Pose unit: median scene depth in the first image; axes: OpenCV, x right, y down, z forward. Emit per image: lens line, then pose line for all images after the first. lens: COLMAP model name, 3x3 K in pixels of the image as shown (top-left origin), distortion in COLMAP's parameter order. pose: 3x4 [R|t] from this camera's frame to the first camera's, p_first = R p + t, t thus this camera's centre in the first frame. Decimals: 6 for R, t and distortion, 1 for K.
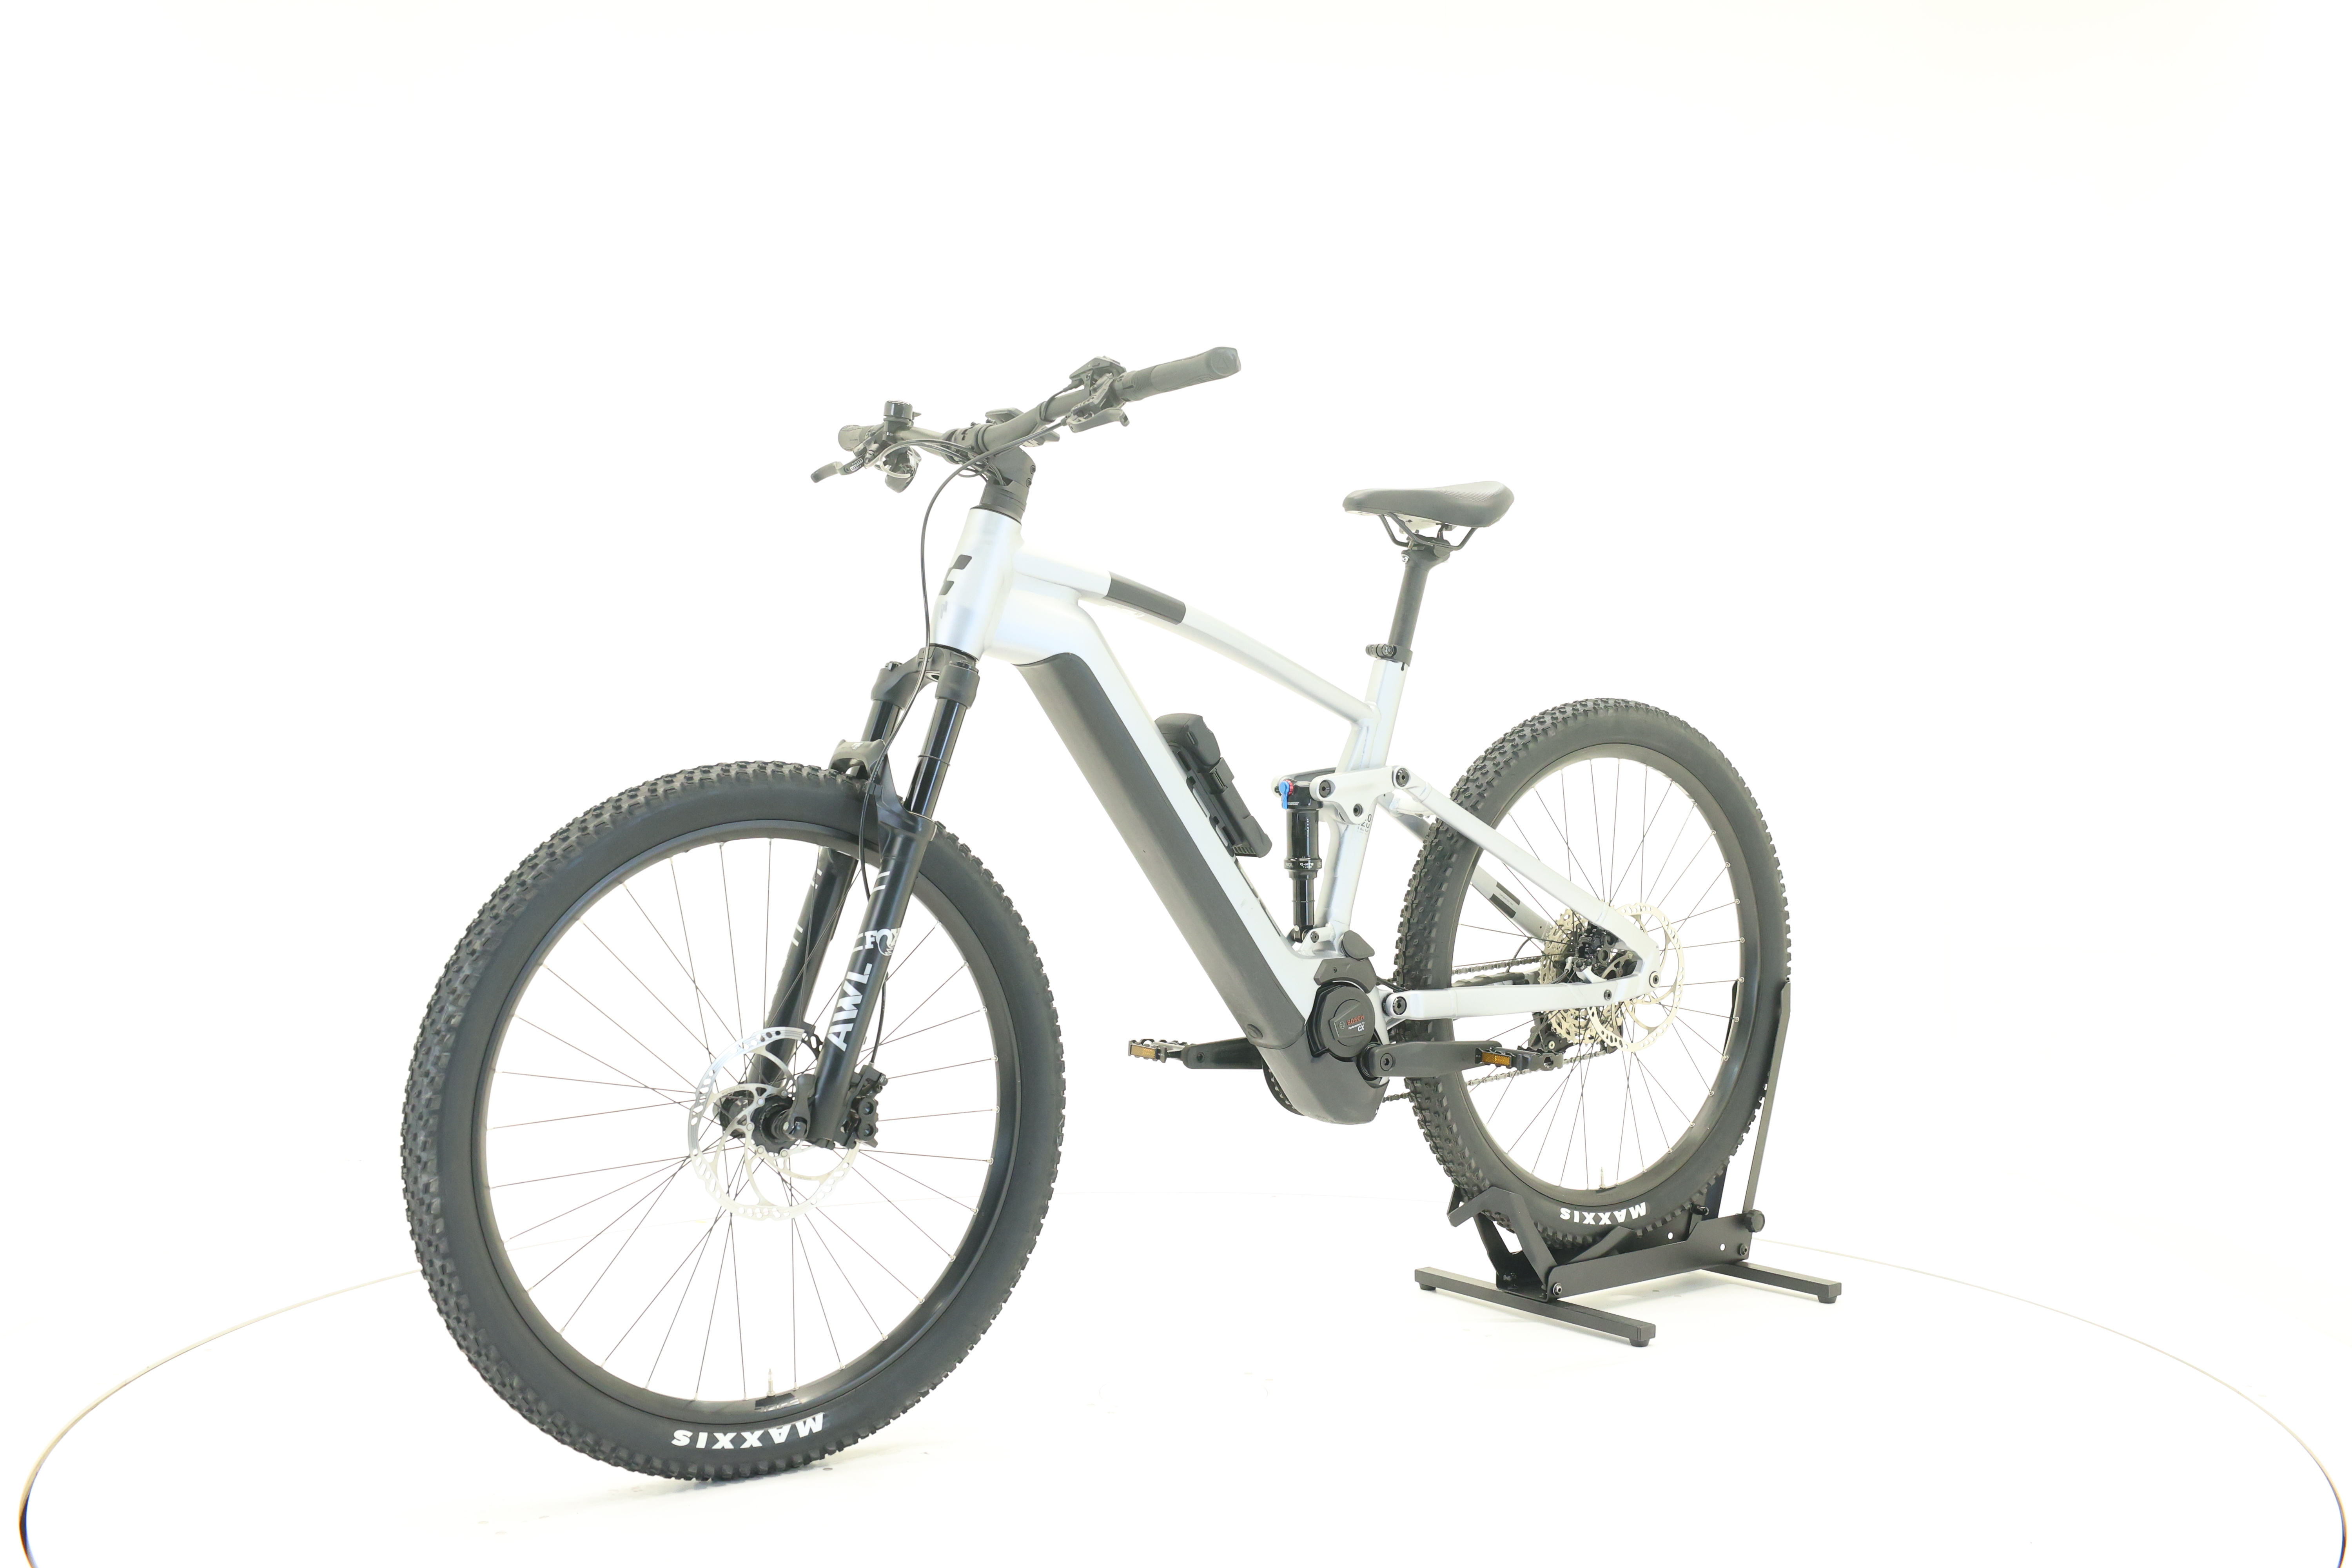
lens RADIAL K [[2506.1, 0, 1181.0], [0, 2506.1, 733.1], [0, 0, 1]] dist [-0.012407, 0.021733]
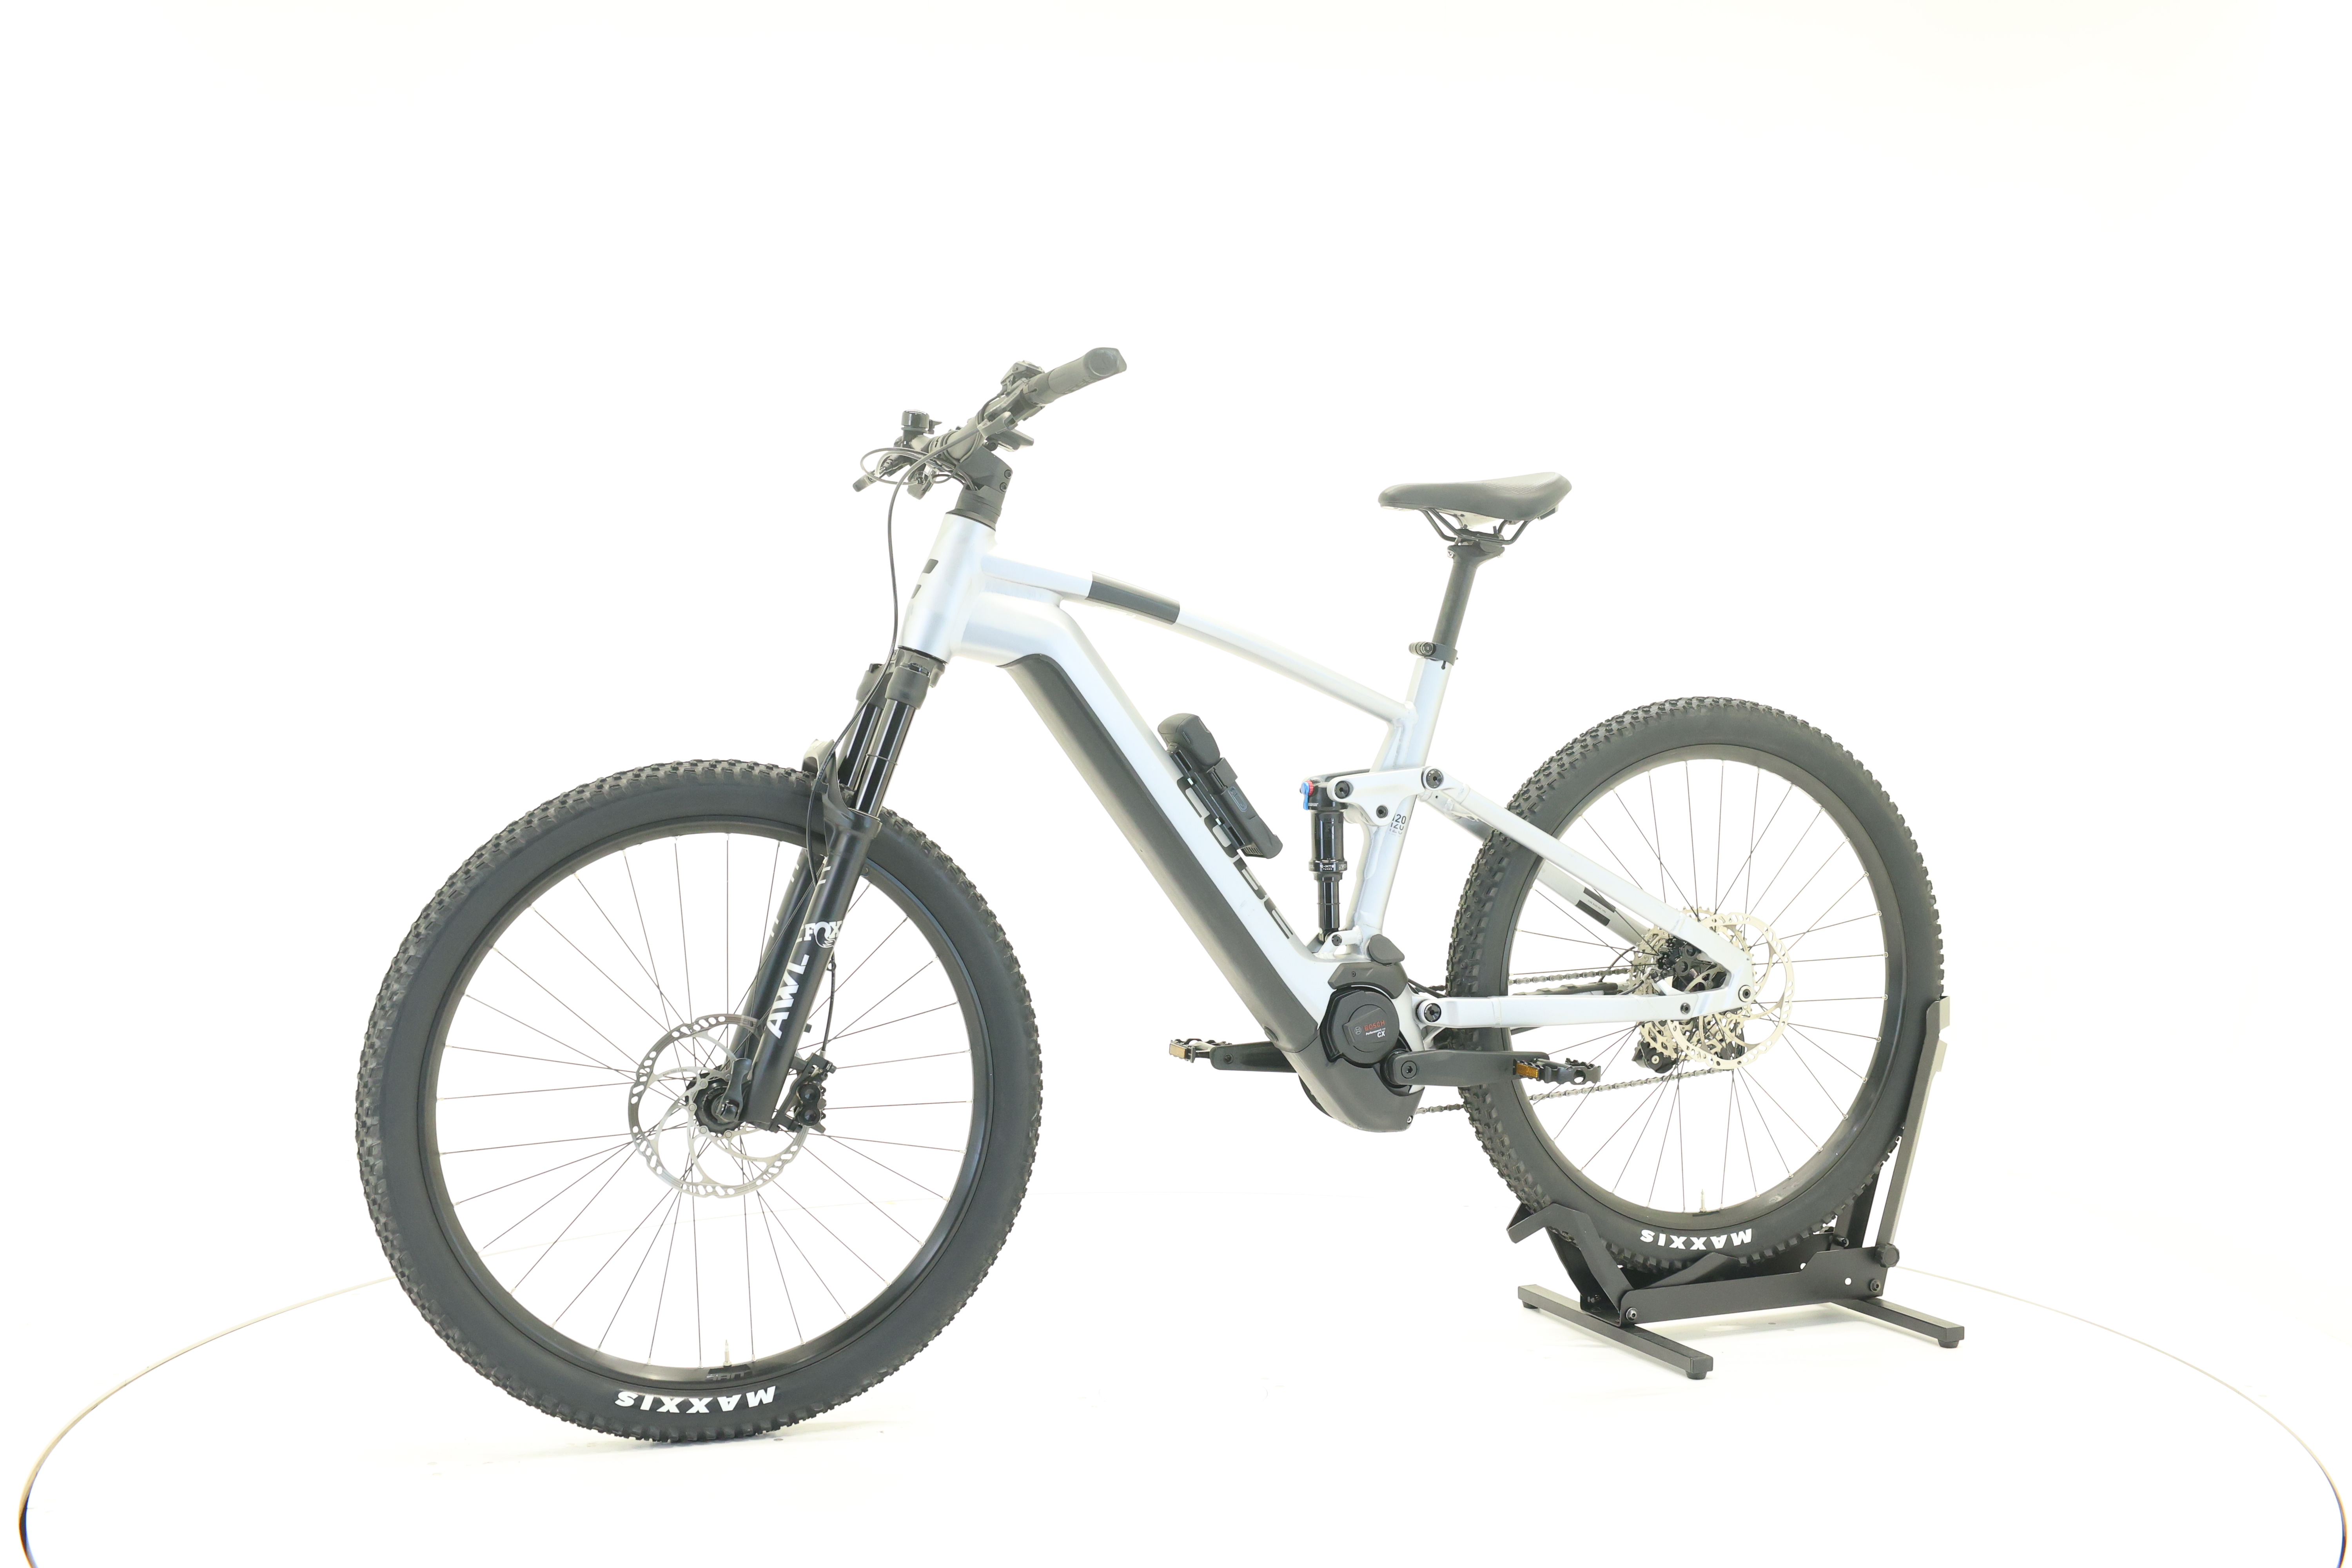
lens RADIAL K [[2506.1, 0, 1181.0], [0, 2506.1, 733.1], [0, 0, 1]] dist [-0.012407, 0.021733]
pose [[0.965466, 0.000430, -0.260530, 0.252642], [-0.000544, 1.000000, -0.000364, 0.000381], [0.260530, 0.000493, 0.965466, 0.033222]]
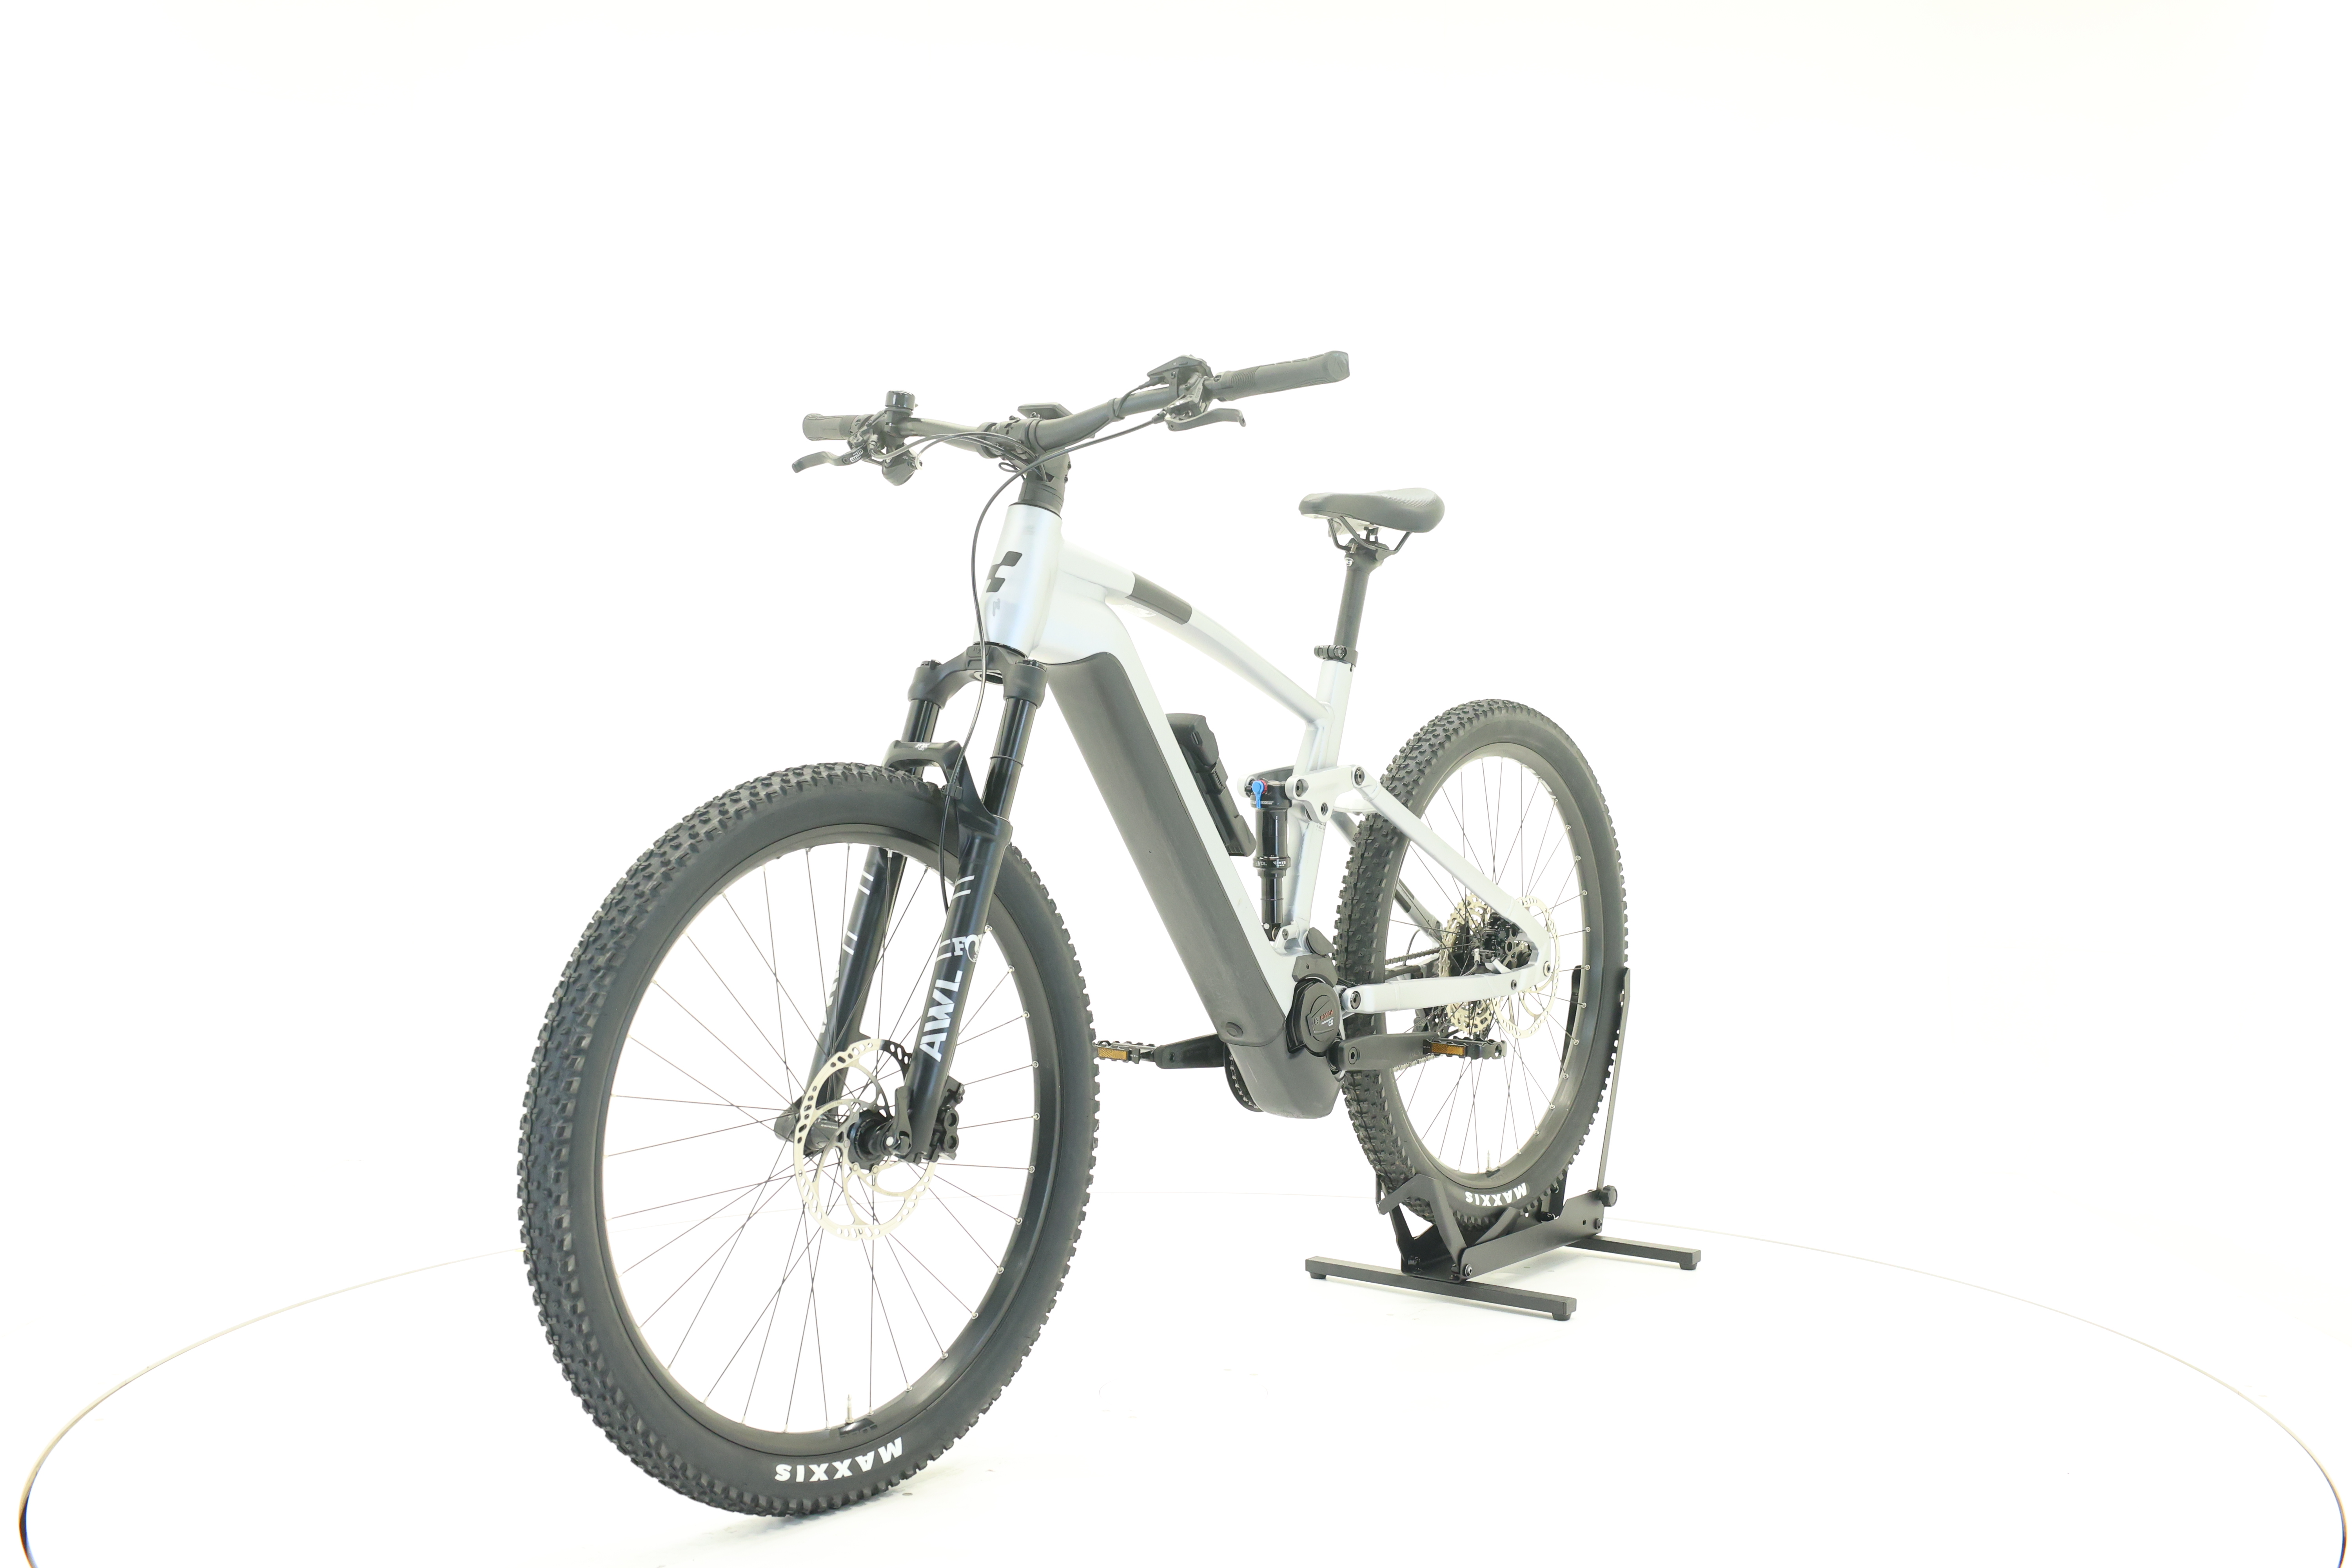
lens RADIAL K [[2506.1, 0, 1181.0], [0, 2506.1, 733.1], [0, 0, 1]] dist [-0.012407, 0.021733]
pose [[0.966848, -0.000582, 0.255352, -0.247545], [0.000327, 0.999999, 0.001041, -0.001036], [-0.255353, -0.000923, 0.966847, 0.032671]]
